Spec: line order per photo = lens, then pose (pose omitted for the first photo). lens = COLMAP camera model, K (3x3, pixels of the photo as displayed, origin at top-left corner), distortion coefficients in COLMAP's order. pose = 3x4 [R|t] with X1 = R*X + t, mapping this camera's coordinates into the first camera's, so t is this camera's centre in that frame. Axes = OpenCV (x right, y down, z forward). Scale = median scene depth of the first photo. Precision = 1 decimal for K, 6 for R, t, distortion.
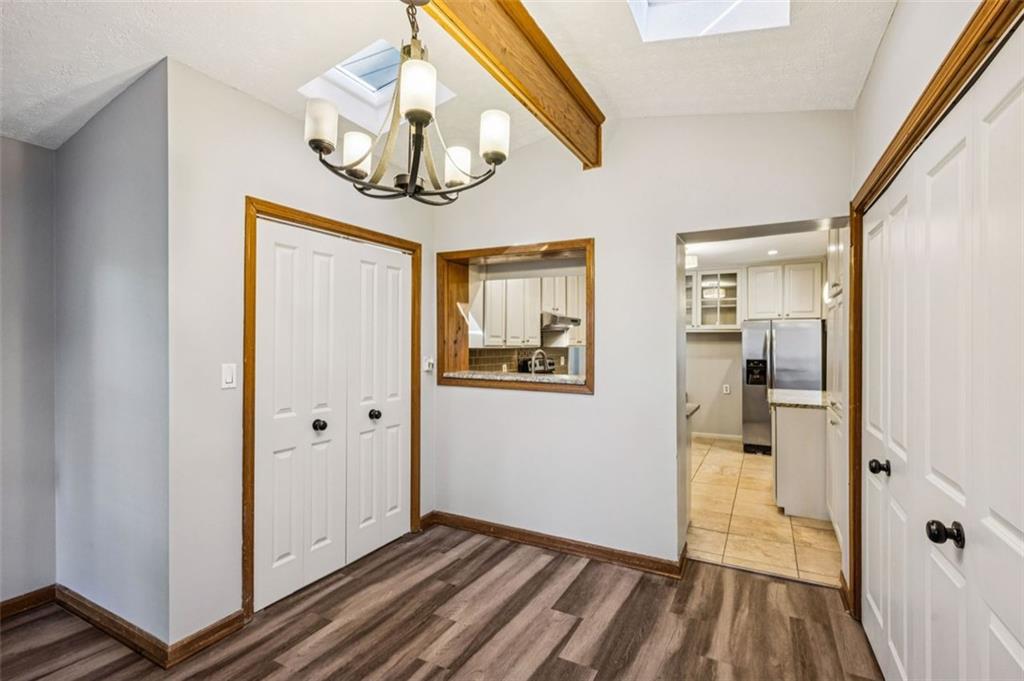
lens RADIAL K [[471.5, 0, 513.8], [0, 471.5, 340.6], [0, 0, 1]] dist [0.002601, 0.000073]
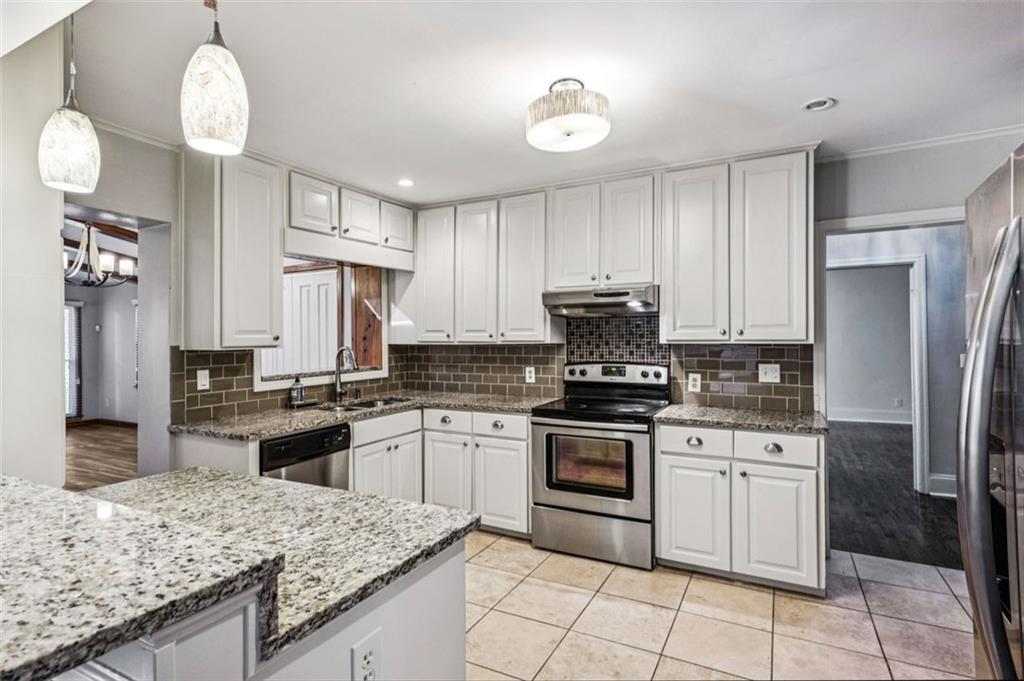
lens RADIAL K [[514.6, 0, 509.6], [0, 514.6, 337.7], [0, 0, 1]] dist [-0.003864, -0.000315]
pose [[0.009344, -0.004212, -0.999947, 0.639016], [0.012614, 0.999912, -0.004094, 0.006802], [0.999877, -0.012575, 0.009396, 0.794945]]
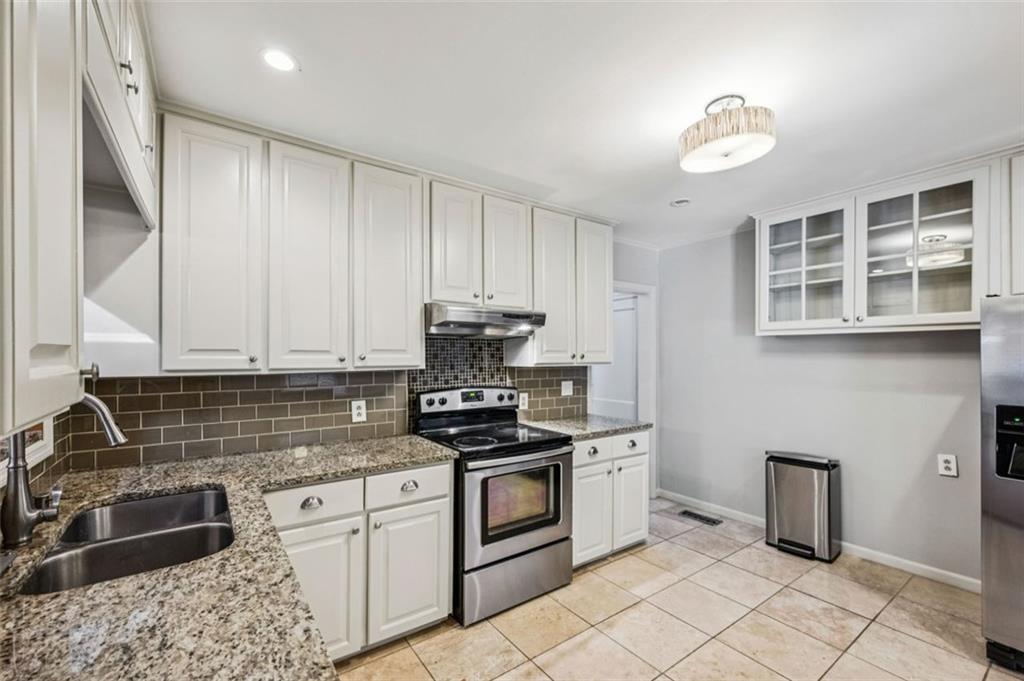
lens RADIAL K [[430.0, 0, 505.6], [0, 430.0, 356.2], [0, 0, 1]] dist [-0.001332, -0.000646]
pose [[0.896602, -0.007578, -0.442773, 0.290372], [0.009983, 0.999945, 0.003102, -0.000590], [0.442725, -0.007202, 0.896629, 0.522624]]
